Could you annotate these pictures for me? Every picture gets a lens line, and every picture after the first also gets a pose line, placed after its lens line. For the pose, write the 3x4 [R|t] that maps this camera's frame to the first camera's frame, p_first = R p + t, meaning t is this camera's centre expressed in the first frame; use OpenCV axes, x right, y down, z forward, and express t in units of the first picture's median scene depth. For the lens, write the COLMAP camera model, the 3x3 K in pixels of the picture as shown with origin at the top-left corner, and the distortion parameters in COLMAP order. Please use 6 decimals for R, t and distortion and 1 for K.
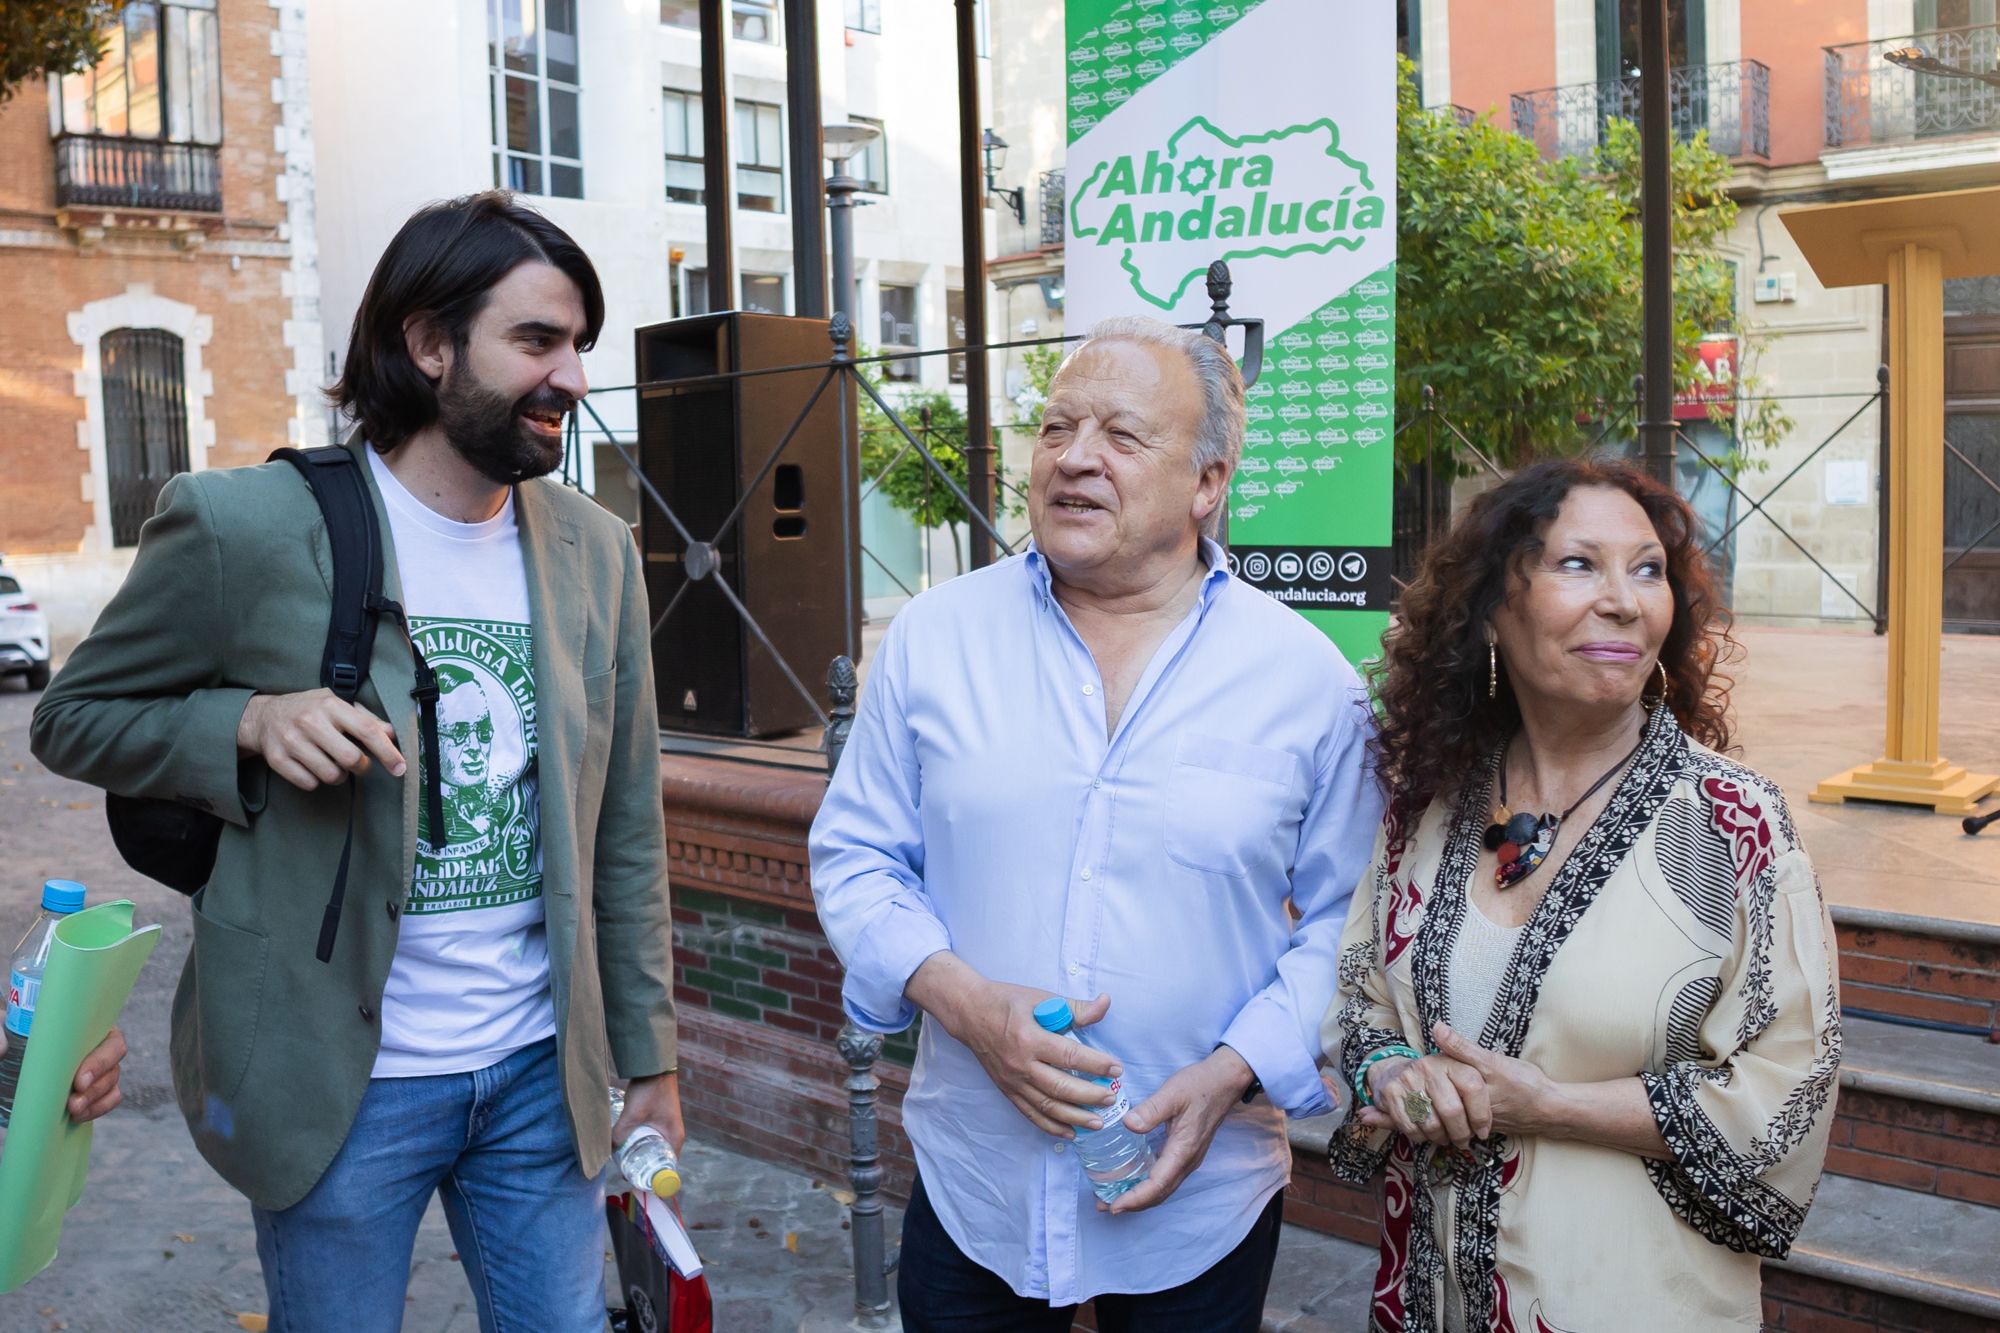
lens RADIAL K [[1698.3, 0, 1000.0], [0, 1698.3, 666.5], [0, 0, 1]] dist [-0.125403, 0.022007]
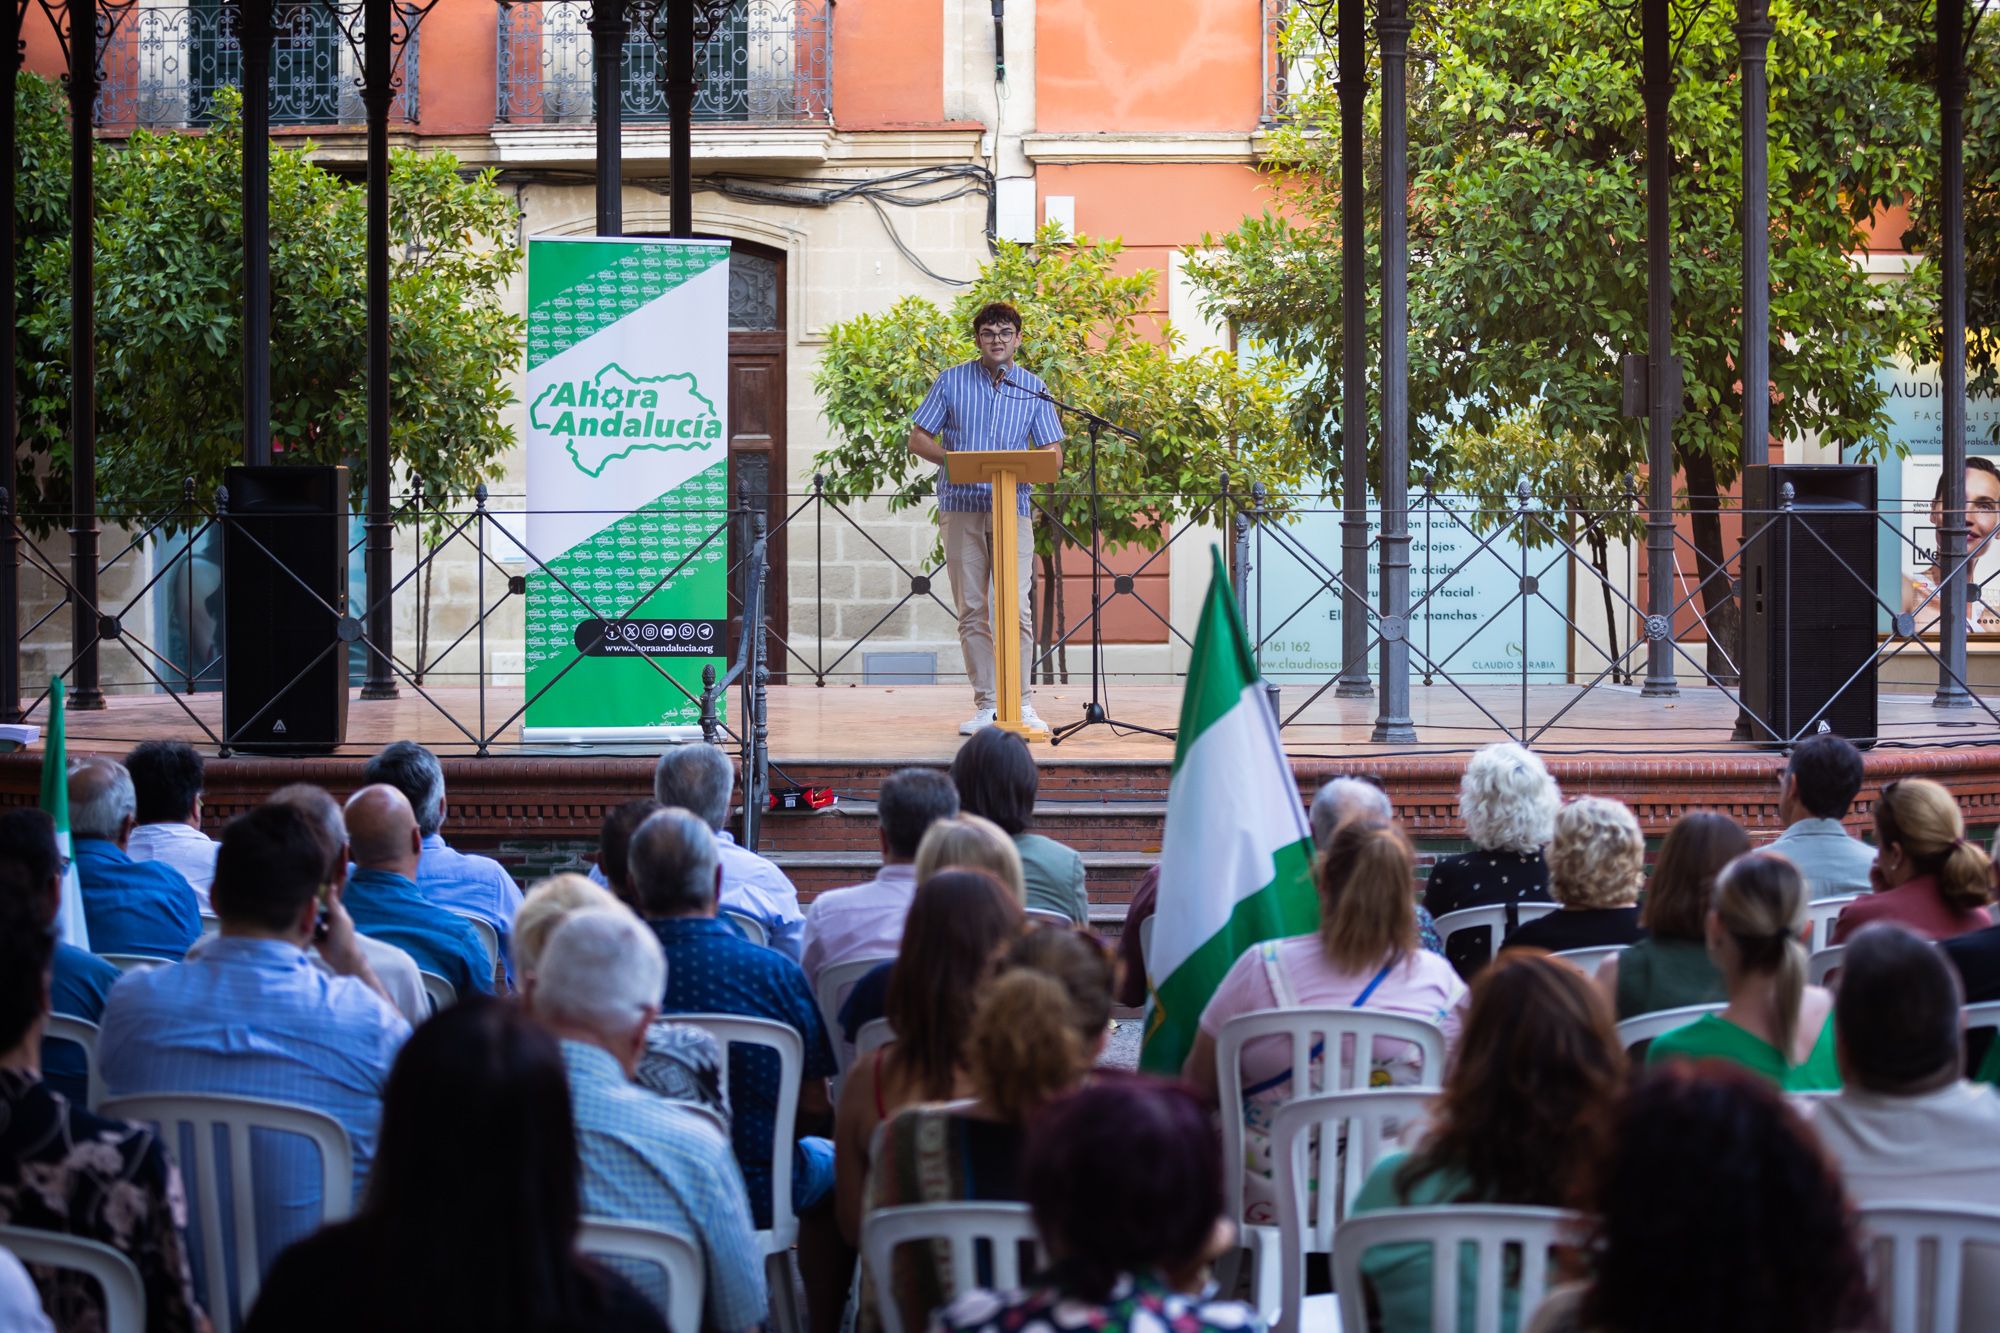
lens RADIAL K [[4179.2, 0, 1000.0], [0, 4179.2, 666.5], [0, 0, 1]] dist [0.556819, -14.341376]
pose [[0.745511, -0.007549, 0.666451, -2.351816], [0.051627, 0.997585, -0.046453, 0.185870], [-0.664491, 0.069038, 0.744101, -2.319241]]
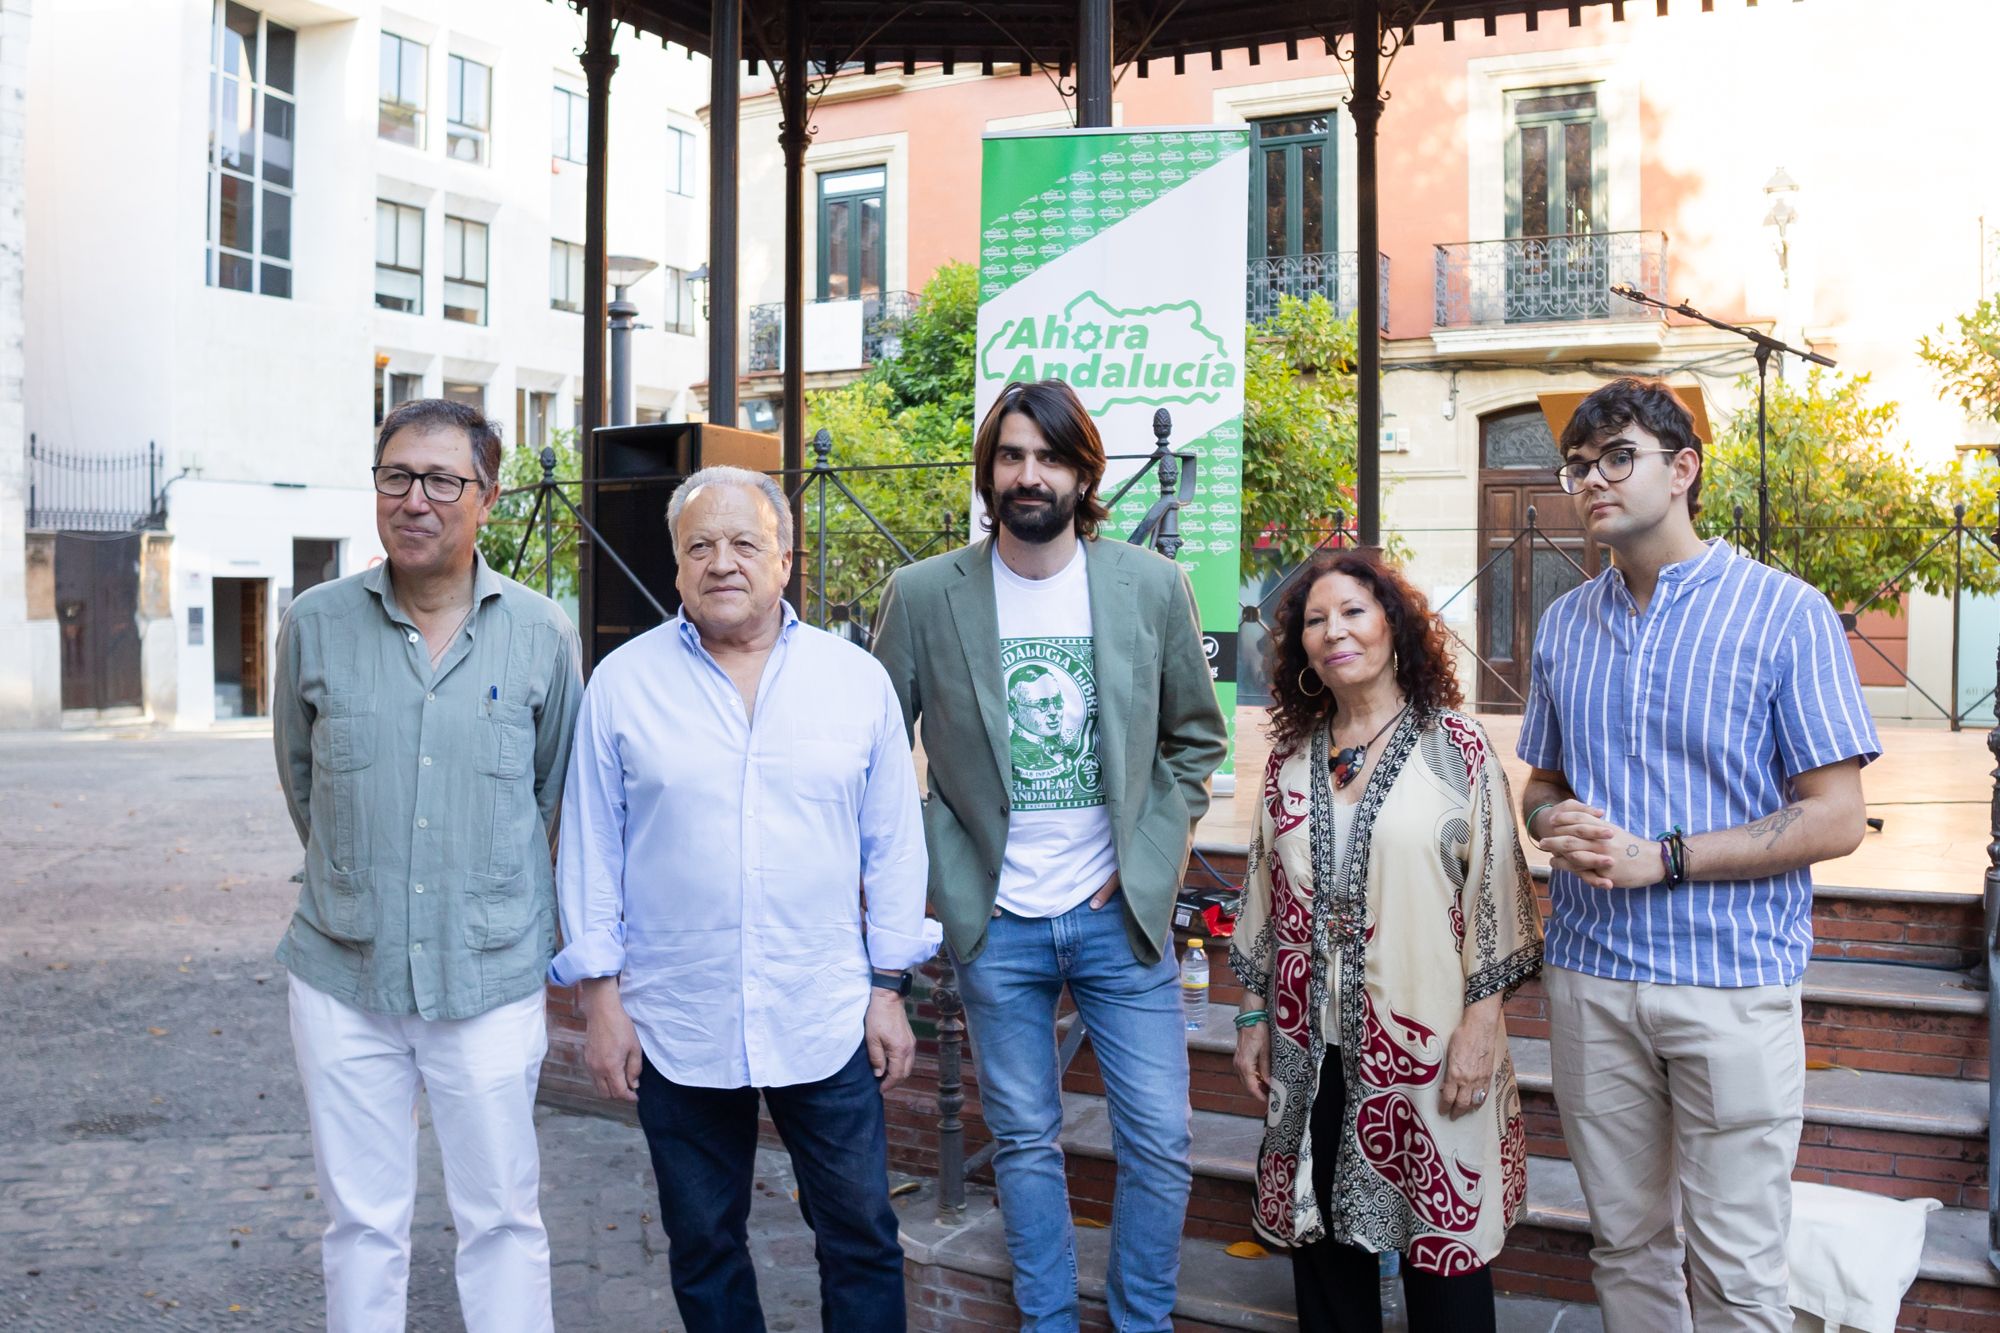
lens RADIAL K [[1578.7, 0, 1083.5], [0, 1578.7, 670.3], [0, 0, 1]] dist [-0.134335, 0.071613]
pose [[0.962975, 0.017018, 0.269053, -0.196937], [-0.000631, 0.998145, -0.060878, 0.030132], [-0.269590, 0.058454, 0.961200, -0.121509]]
